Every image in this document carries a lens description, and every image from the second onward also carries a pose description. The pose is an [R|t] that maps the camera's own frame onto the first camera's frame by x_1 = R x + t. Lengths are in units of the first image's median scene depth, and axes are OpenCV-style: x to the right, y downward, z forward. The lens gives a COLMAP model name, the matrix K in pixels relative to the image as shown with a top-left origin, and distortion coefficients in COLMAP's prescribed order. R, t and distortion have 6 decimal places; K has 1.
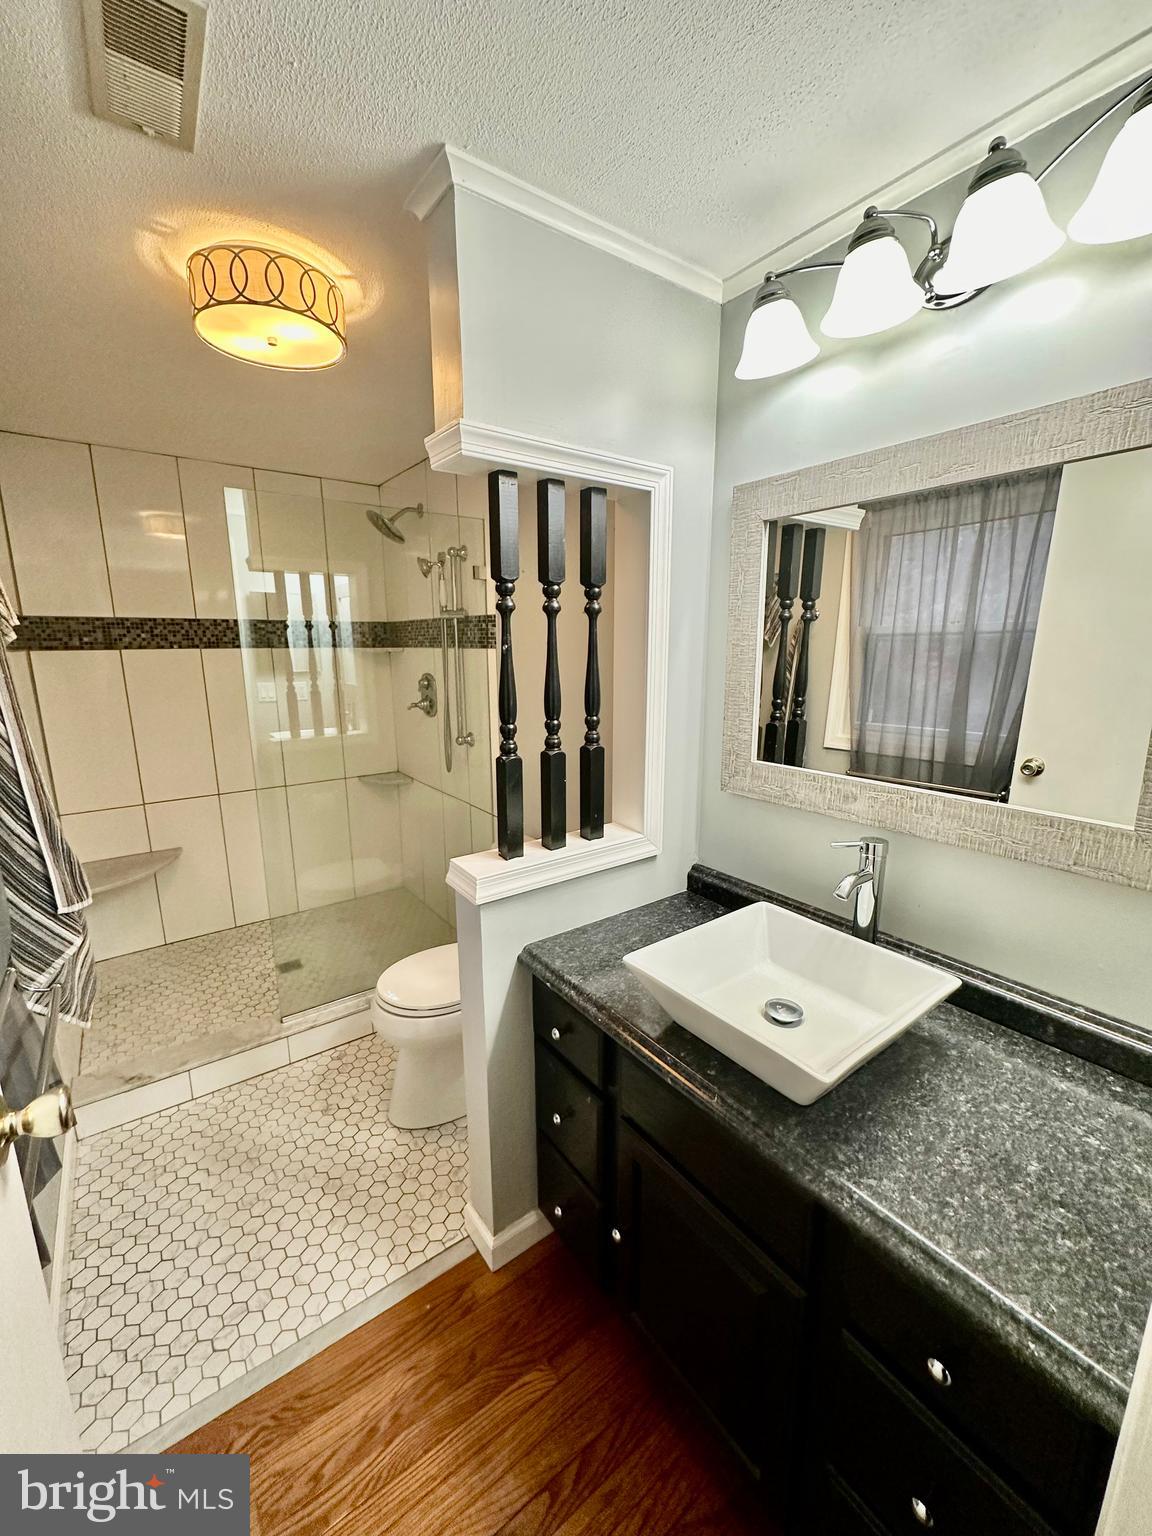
lens RADIAL K [[613.6, 0, 576.0], [0, 613.6, 766.1], [0, 0, 1]] dist [-0.002075, 0.000010]
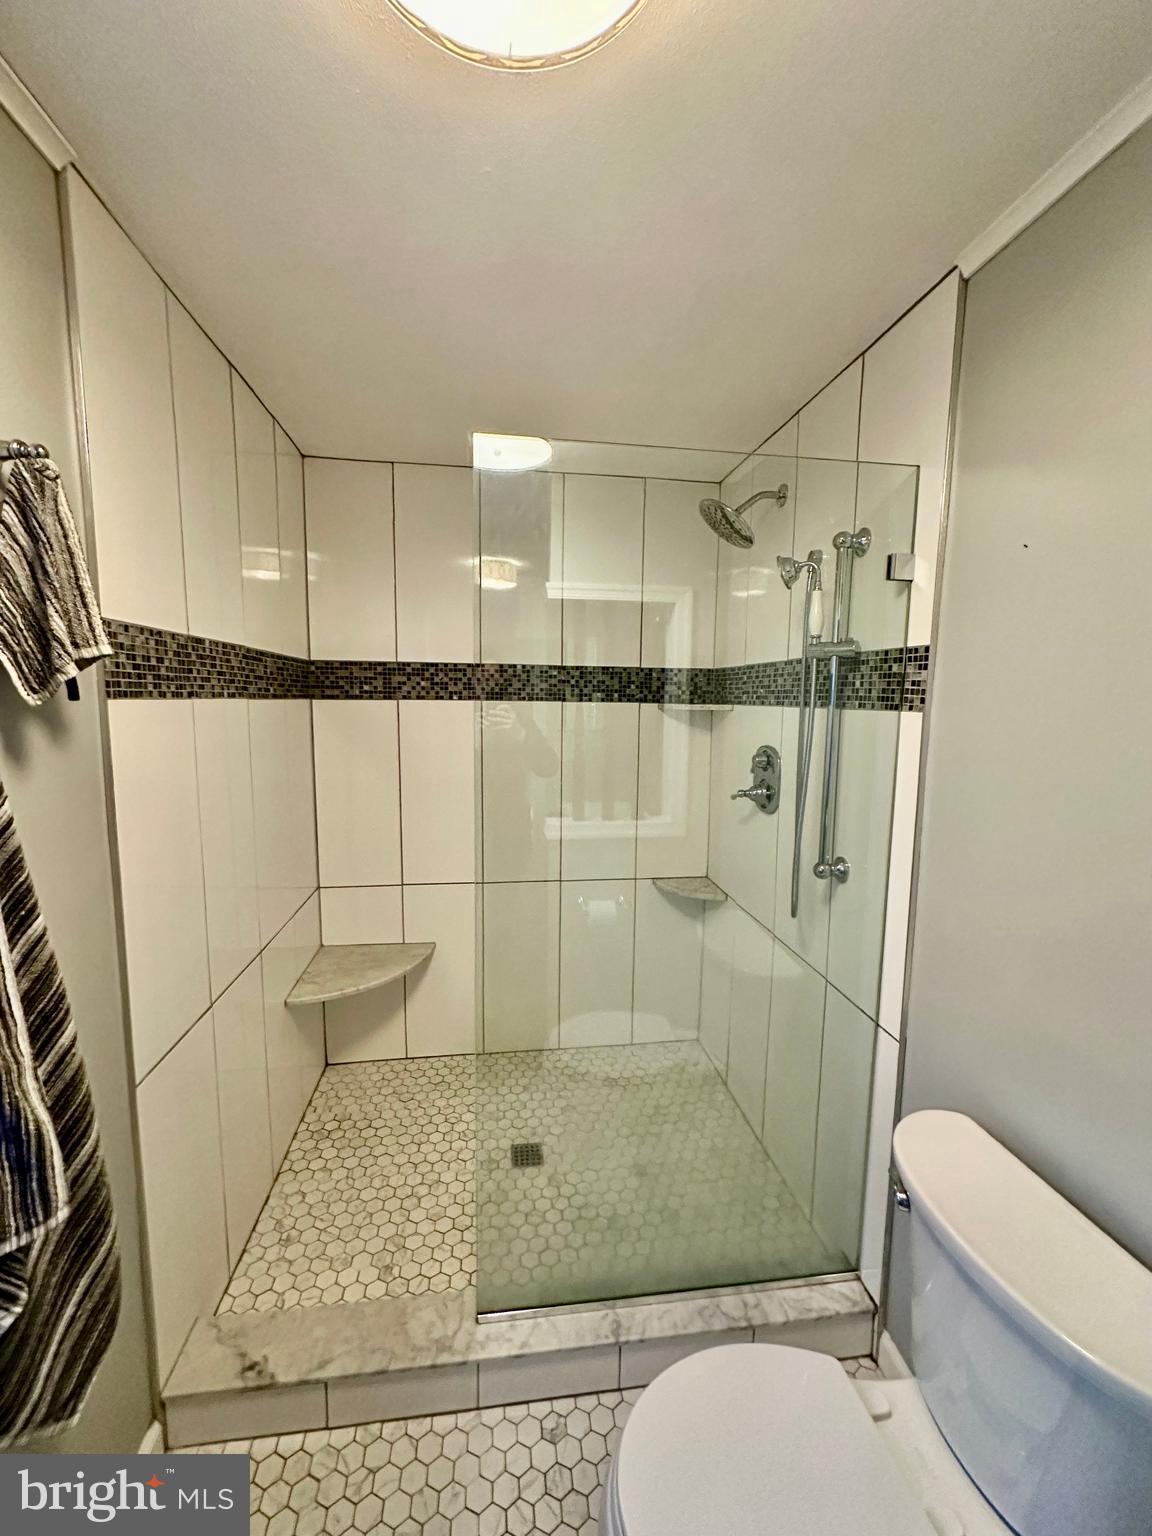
lens RADIAL K [[613.6, 0, 576.0], [0, 613.6, 766.1], [0, 0, 1]] dist [-0.002075, 0.000010]
pose [[0.876923, 0.069702, -0.475549, -0.123007], [-0.111114, 0.992025, -0.059495, -0.076537], [0.467610, 0.105013, 0.877675, 0.382583]]
